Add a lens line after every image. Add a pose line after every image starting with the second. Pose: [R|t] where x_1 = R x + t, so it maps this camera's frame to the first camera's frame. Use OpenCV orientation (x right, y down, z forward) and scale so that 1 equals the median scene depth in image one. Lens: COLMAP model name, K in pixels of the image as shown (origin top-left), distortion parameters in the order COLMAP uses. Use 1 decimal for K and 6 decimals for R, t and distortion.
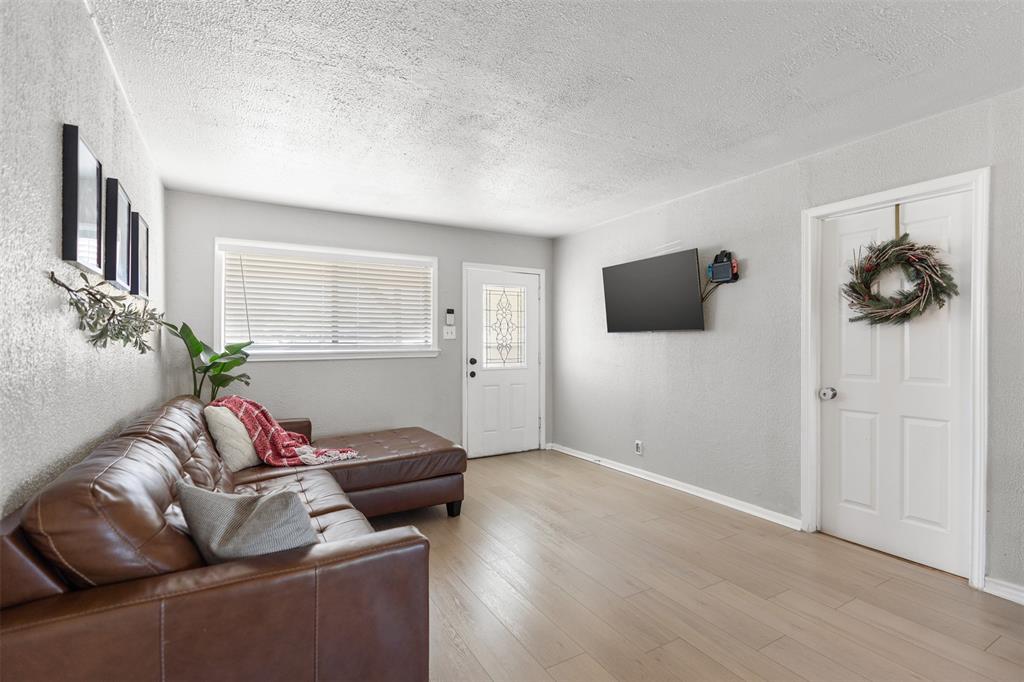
lens RADIAL K [[469.3, 0, 517.7], [0, 469.3, 346.0], [0, 0, 1]] dist [-0.005823, 0.003111]
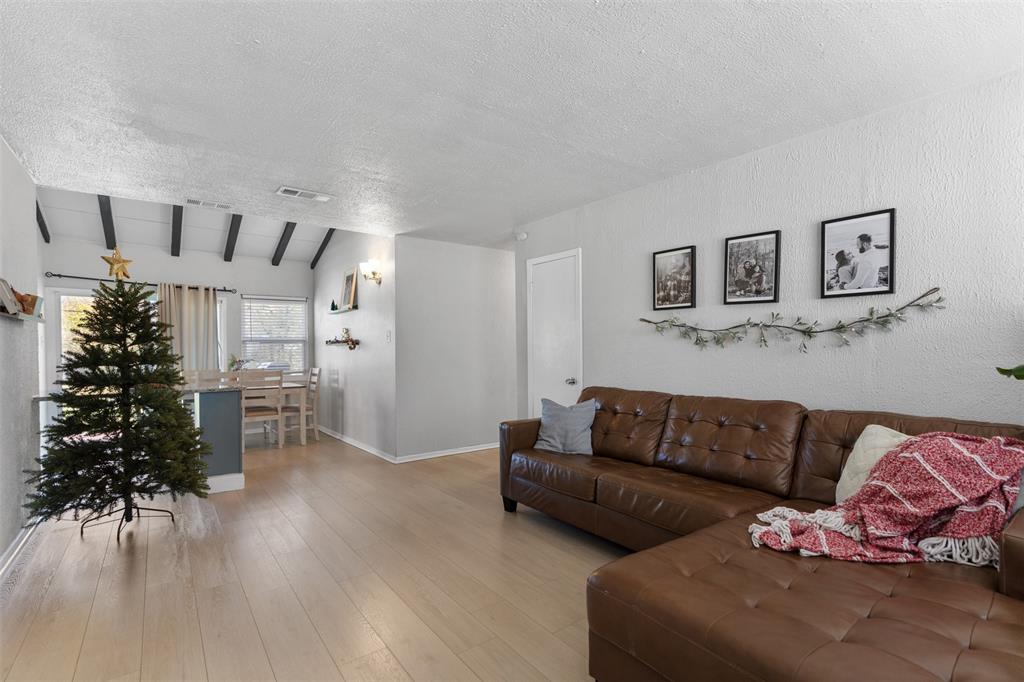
lens RADIAL K [[469.3, 0, 526.4], [0, 469.3, 355.9], [0, 0, 1]] dist [-0.005823, 0.003111]
pose [[-0.989397, 0.003493, -0.145191, 0.011370], [0.001091, 0.999861, 0.016622, 0.002191], [0.145229, 0.016288, -0.989264, 1.249389]]
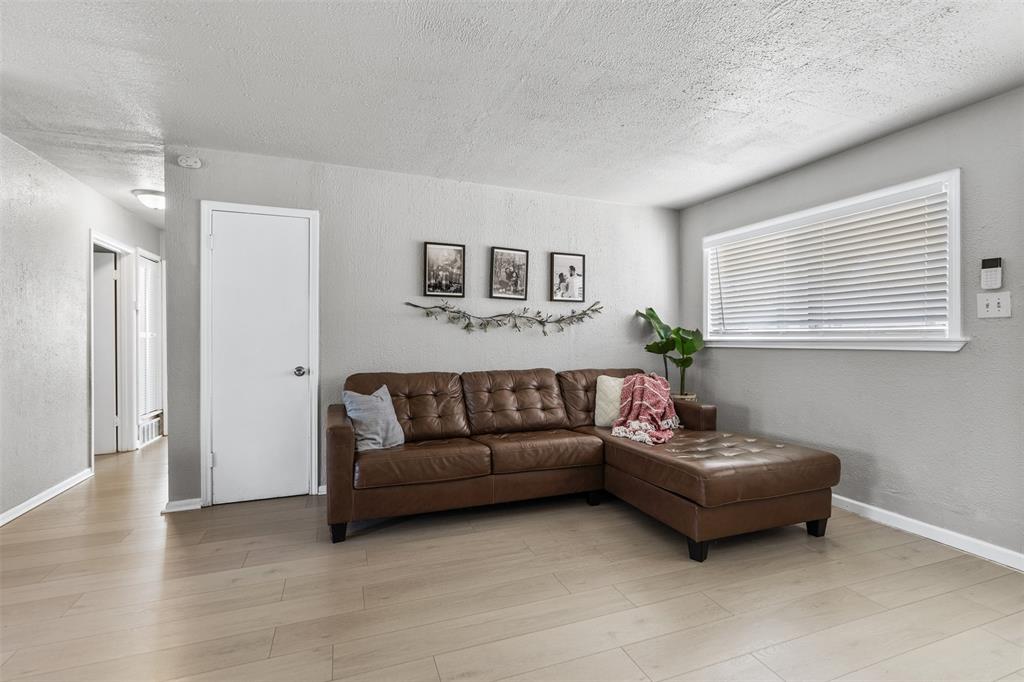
lens RADIAL K [[469.3, 0, 517.4], [0, 469.3, 334.6], [0, 0, 1]] dist [-0.005823, 0.003111]
pose [[-0.162199, -0.002720, -0.986754, 0.556445], [-0.005686, 0.999982, -0.001822, 0.009575], [0.986742, 0.005315, -0.162212, 0.730595]]
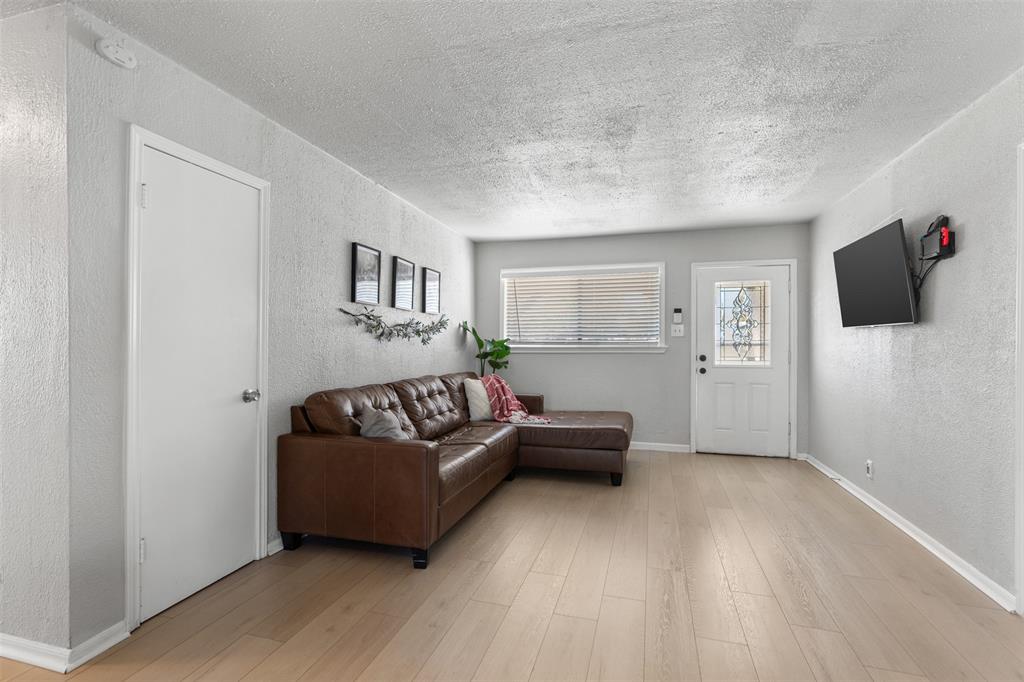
lens RADIAL K [[469.3, 0, 516.9], [0, 469.3, 343.2], [0, 0, 1]] dist [-0.005823, 0.003111]
pose [[0.691741, 0.004923, -0.722129, 0.474105], [-0.007161, 0.999974, -0.000043, 0.004053], [0.722111, 0.005200, 0.691758, -0.001310]]
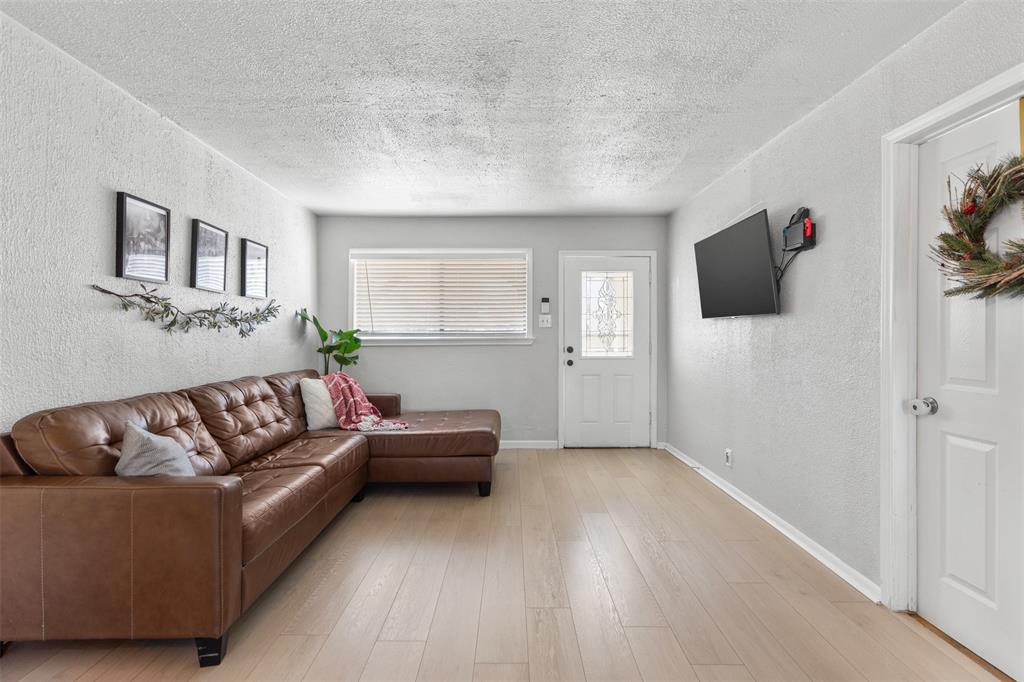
lens RADIAL K [[469.3, 0, 513.2], [0, 469.3, 334.2], [0, 0, 1]] dist [-0.005823, 0.003111]
pose [[0.866684, 0.002920, -0.498848, 0.383708], [-0.004432, 0.999988, -0.001847, 0.003059], [0.498837, 0.003811, 0.866687, 0.109457]]
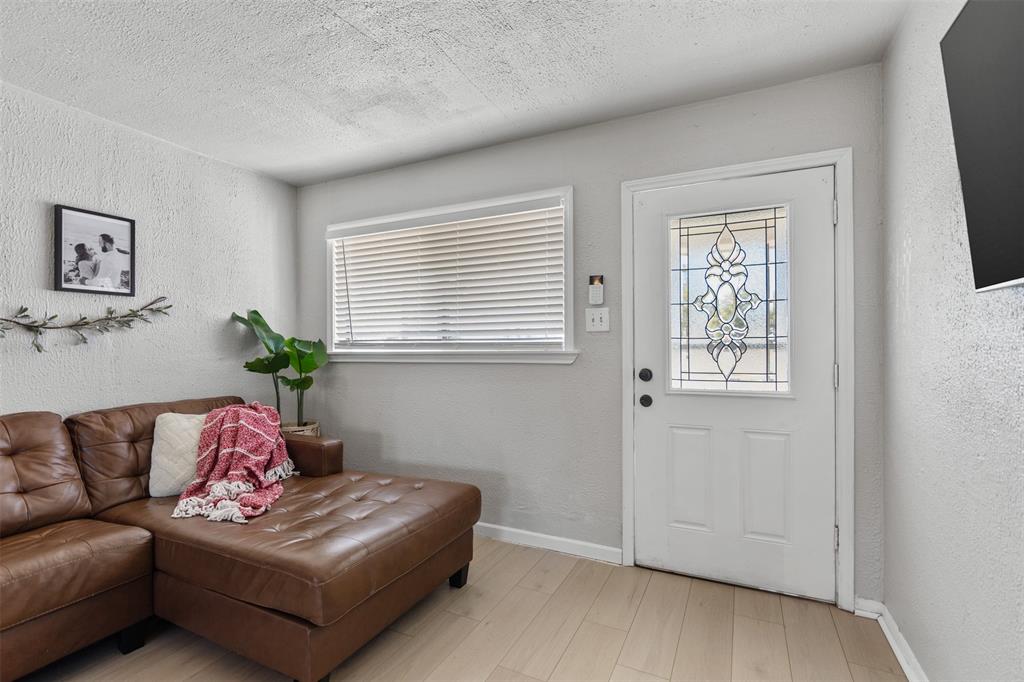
lens RADIAL K [[469.3, 0, 516.3], [0, 469.3, 344.3], [0, 0, 1]] dist [-0.005823, 0.003111]
pose [[0.552162, 0.001453, -0.833736, 0.321604], [-0.000117, 0.999999, 0.001665, -0.000903], [0.833737, -0.000822, 0.552161, 0.794716]]
